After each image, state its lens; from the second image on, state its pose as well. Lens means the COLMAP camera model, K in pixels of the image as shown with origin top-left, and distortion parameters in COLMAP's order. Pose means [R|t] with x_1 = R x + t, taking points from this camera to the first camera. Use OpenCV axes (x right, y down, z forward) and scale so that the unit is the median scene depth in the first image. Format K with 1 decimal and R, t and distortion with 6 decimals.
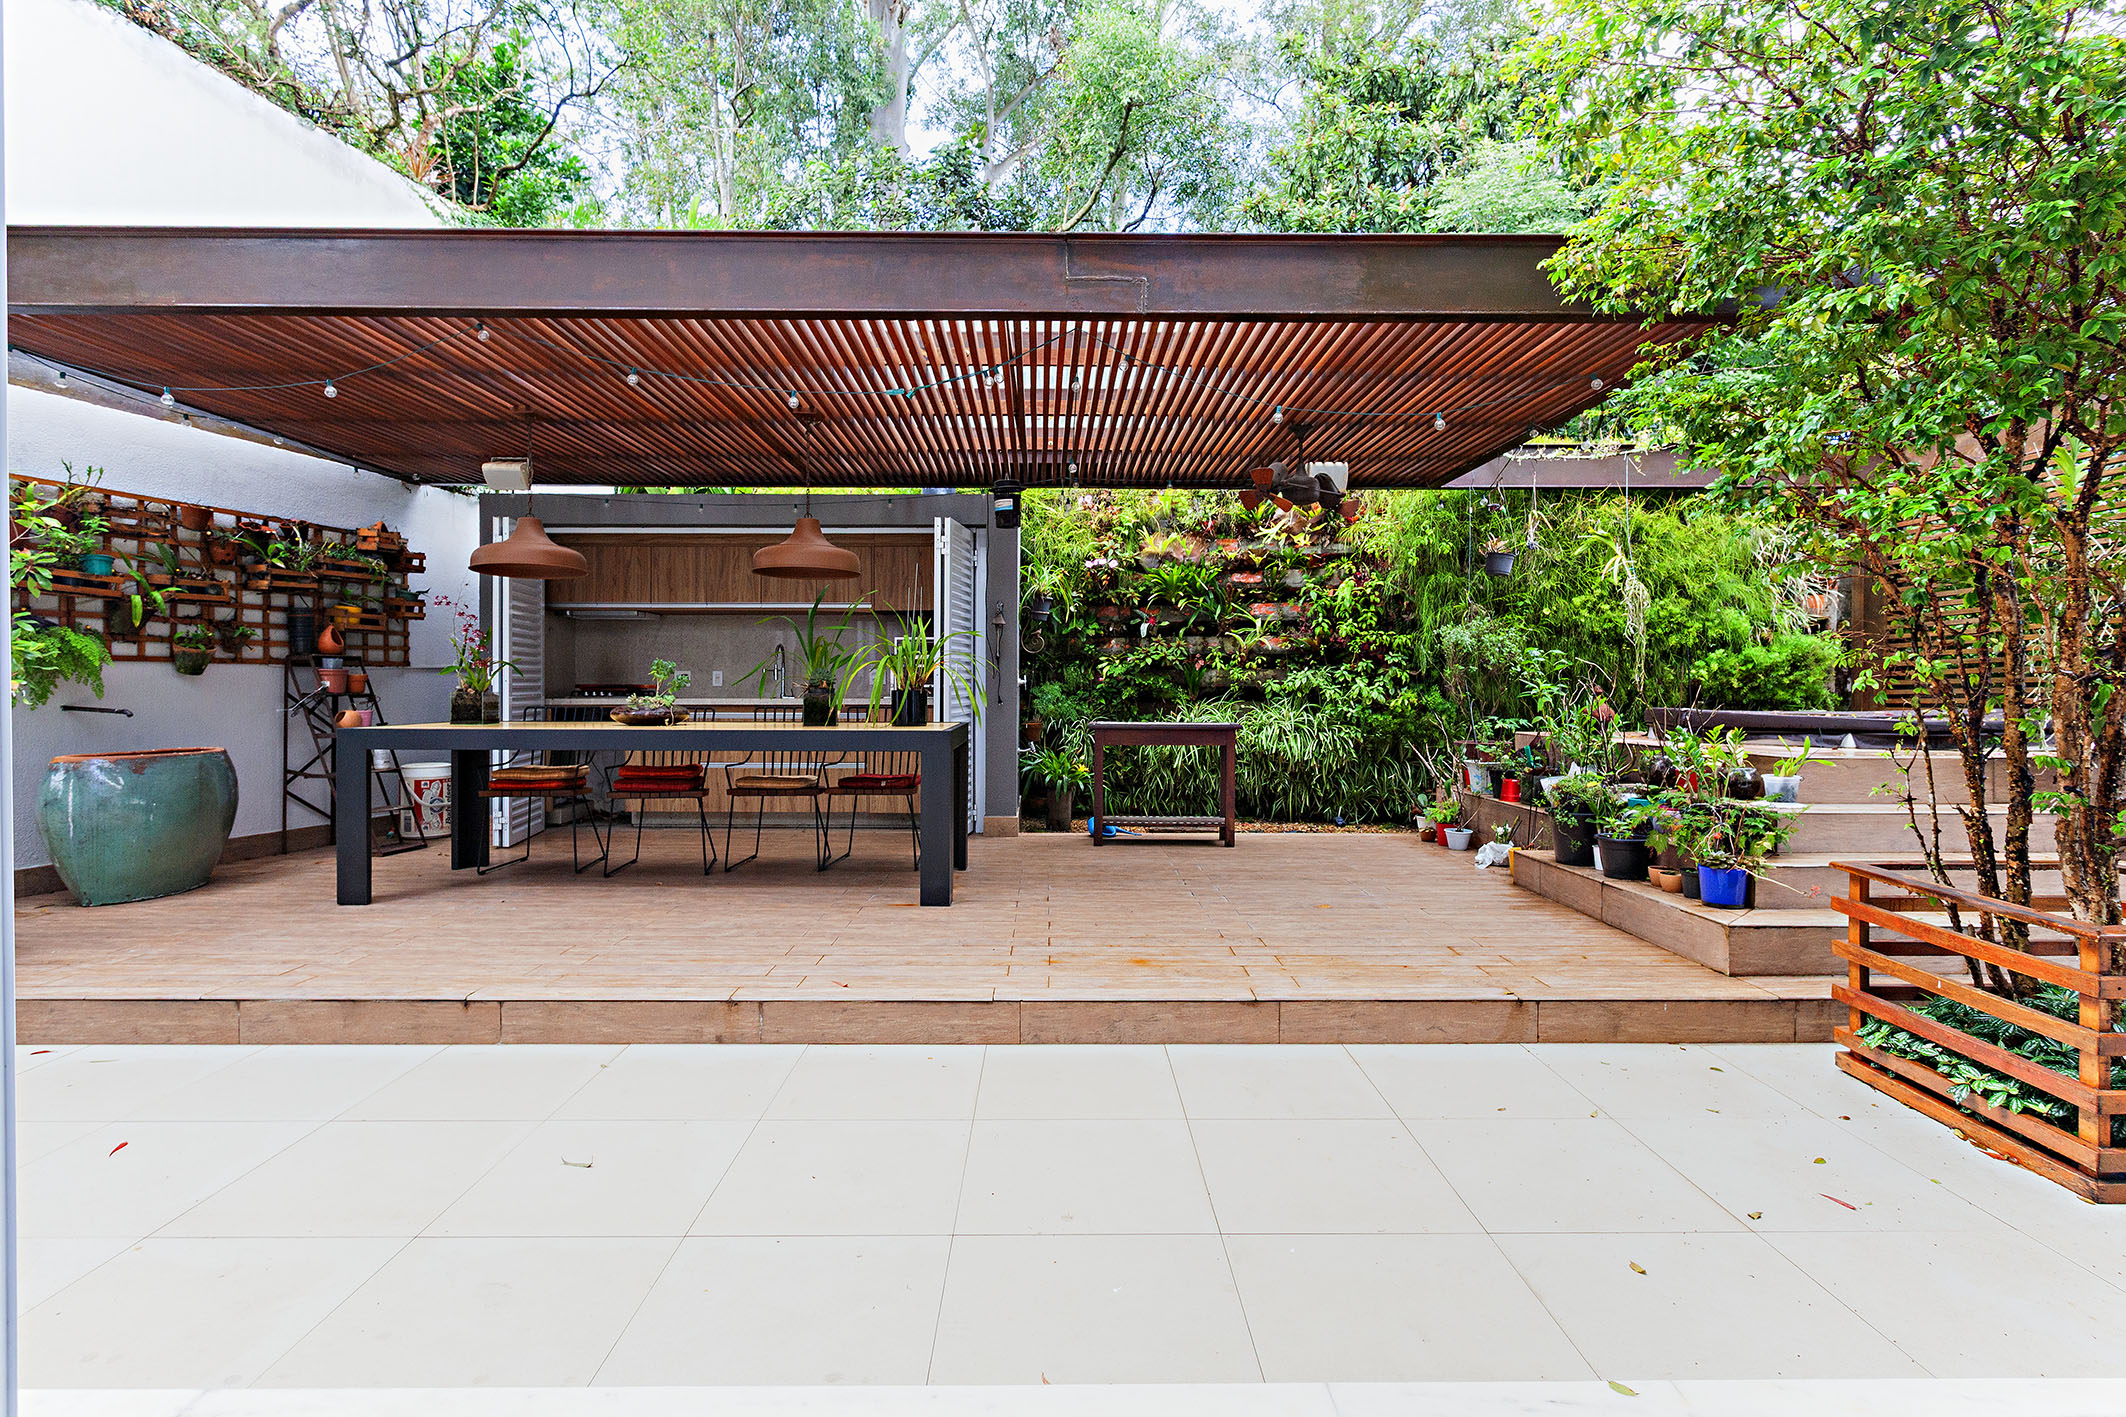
lens RADIAL K [[1028.8, 0, 1063.0], [0, 1028.8, 708.5], [0, 0, 1]] dist [-0.001785, -0.000261]
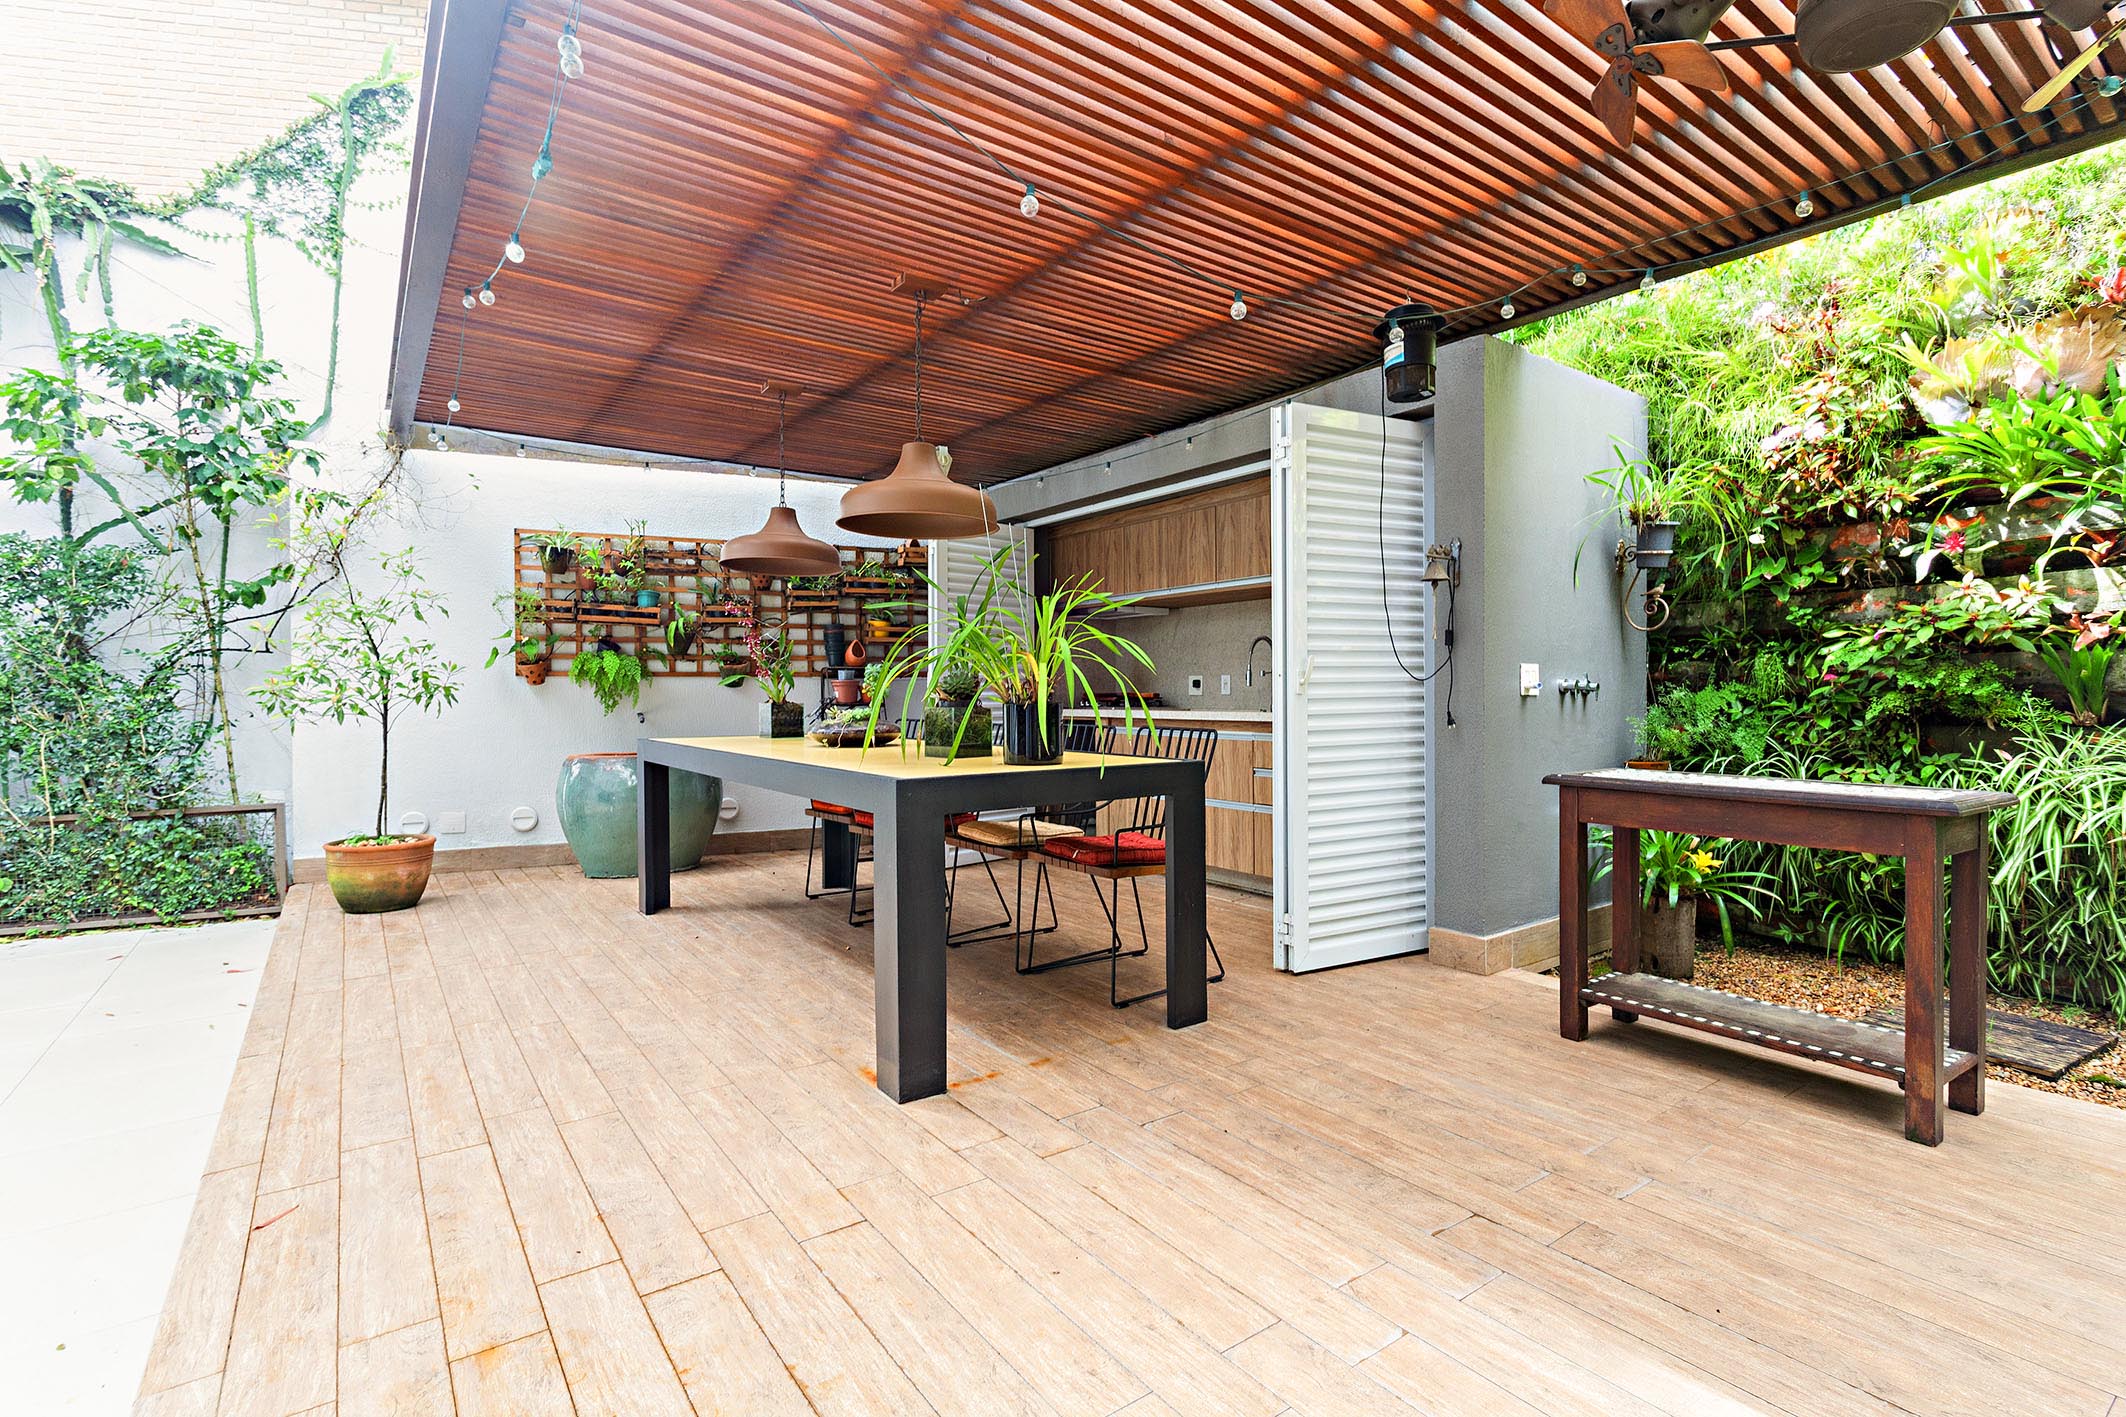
lens RADIAL K [[1028.8, 0, 1063.0], [0, 1028.8, 708.5], [0, 0, 1]] dist [-0.001785, -0.000261]
pose [[0.581352, 0.007526, -0.813617, 0.291771], [-0.013118, 0.999914, -0.000124, -0.012129], [0.813546, 0.010745, 0.581401, 0.568683]]
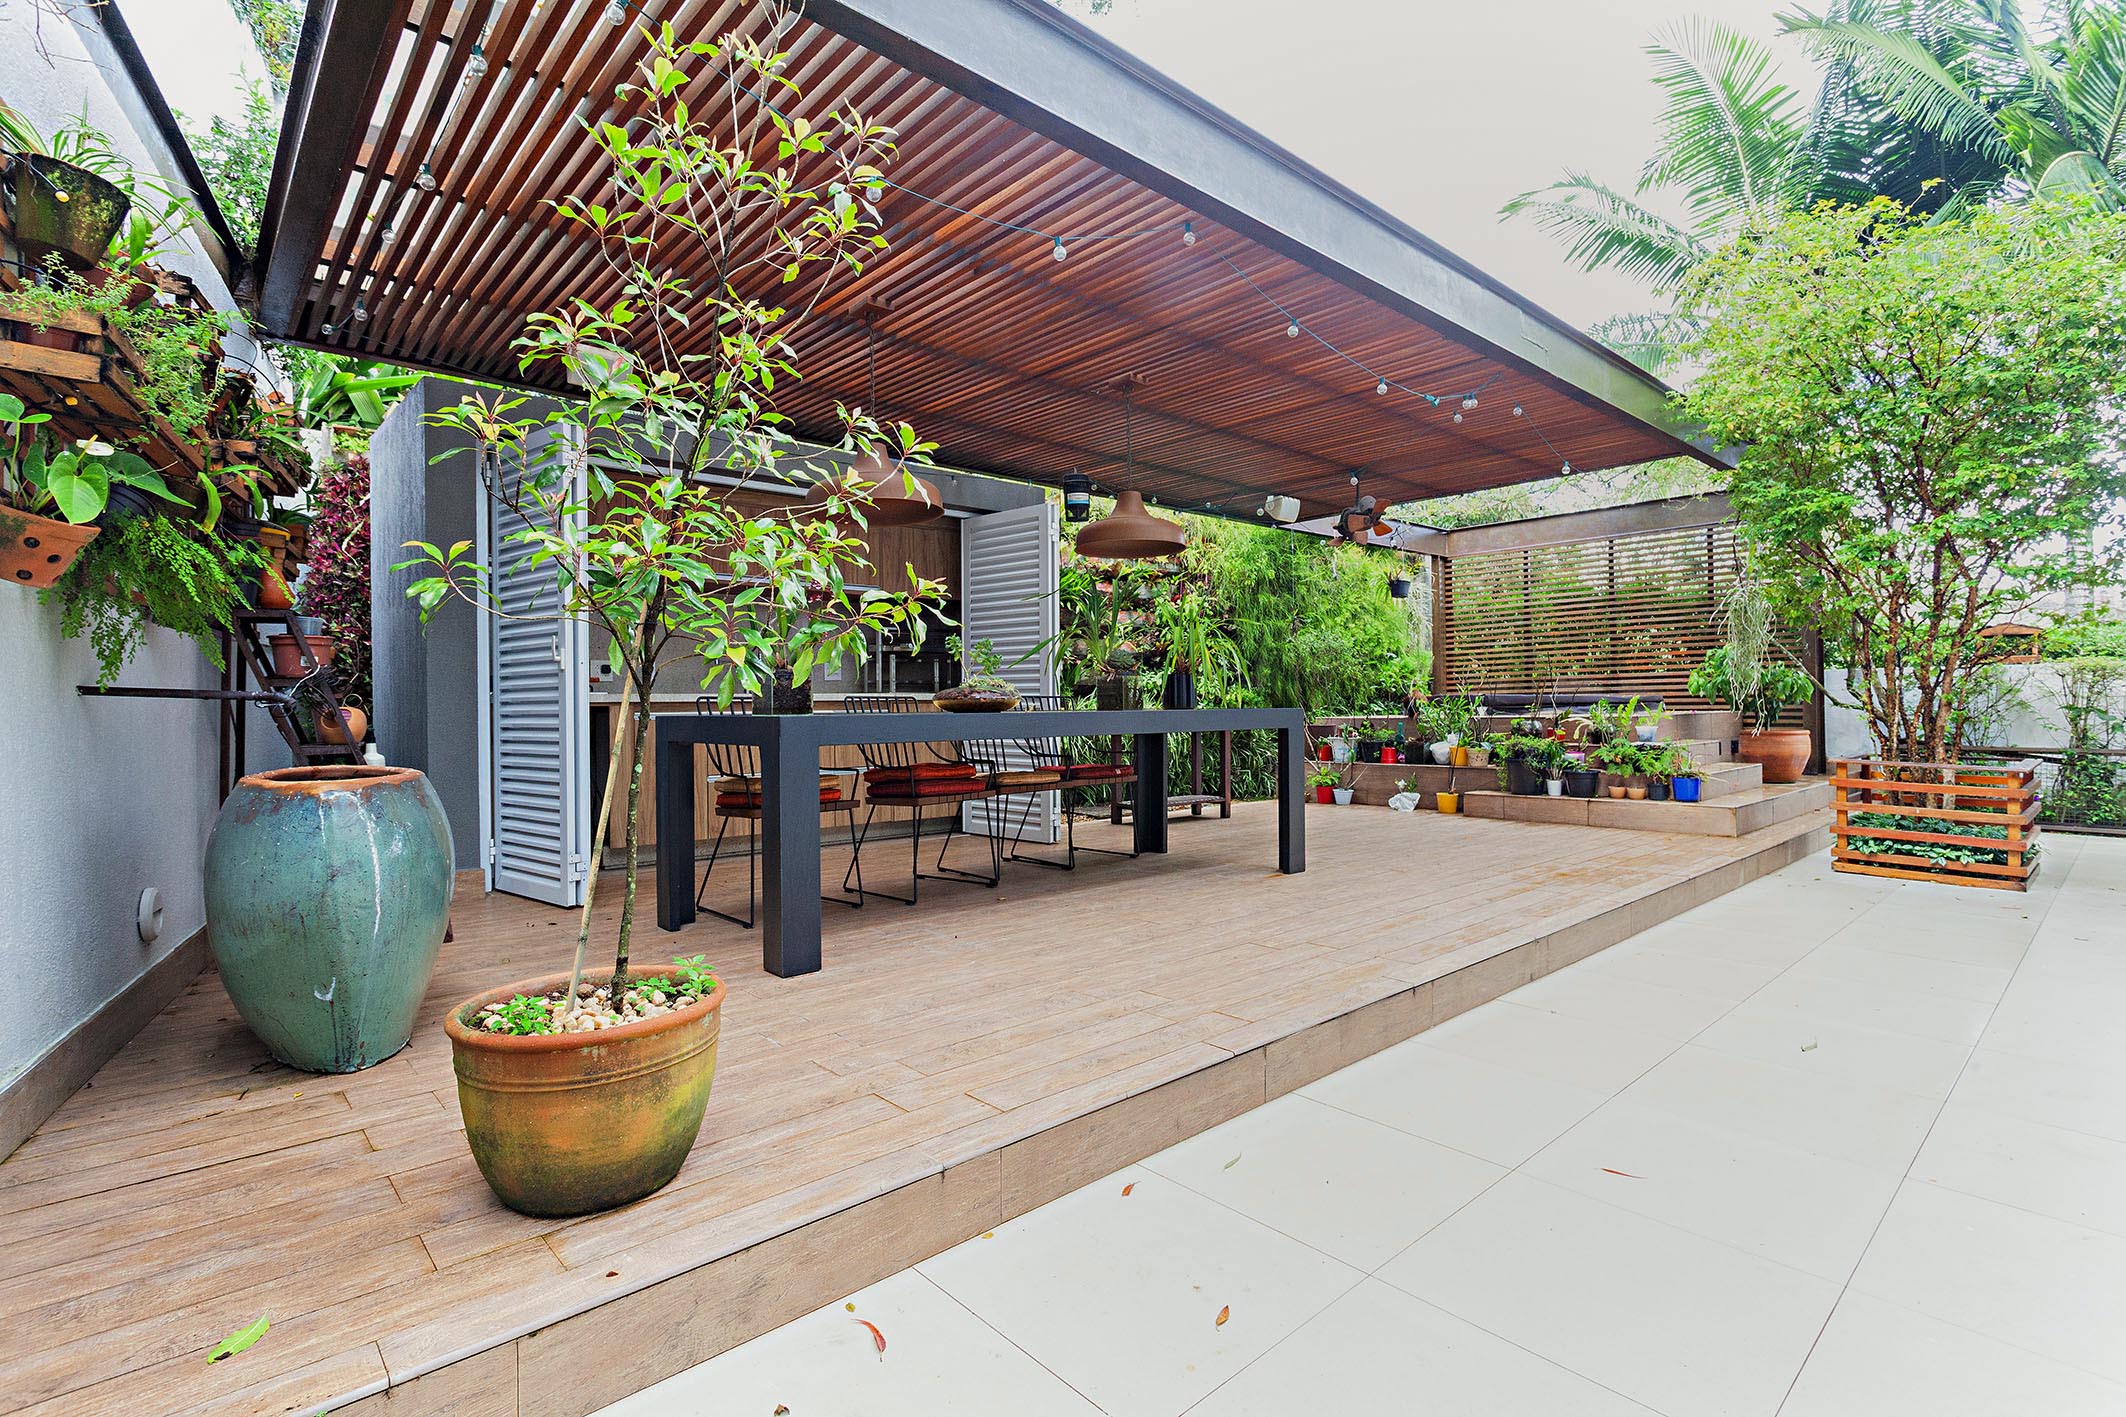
lens RADIAL K [[992.9, 0, 1063.0], [0, 992.9, 708.5], [0, 0, 1]] dist [-0.000416, -0.000041]
pose [[0.755302, -0.014380, 0.655219, -0.832157], [0.031218, 0.999414, -0.014053, 0.025575], [-0.654633, 0.031069, 0.755308, 0.322436]]
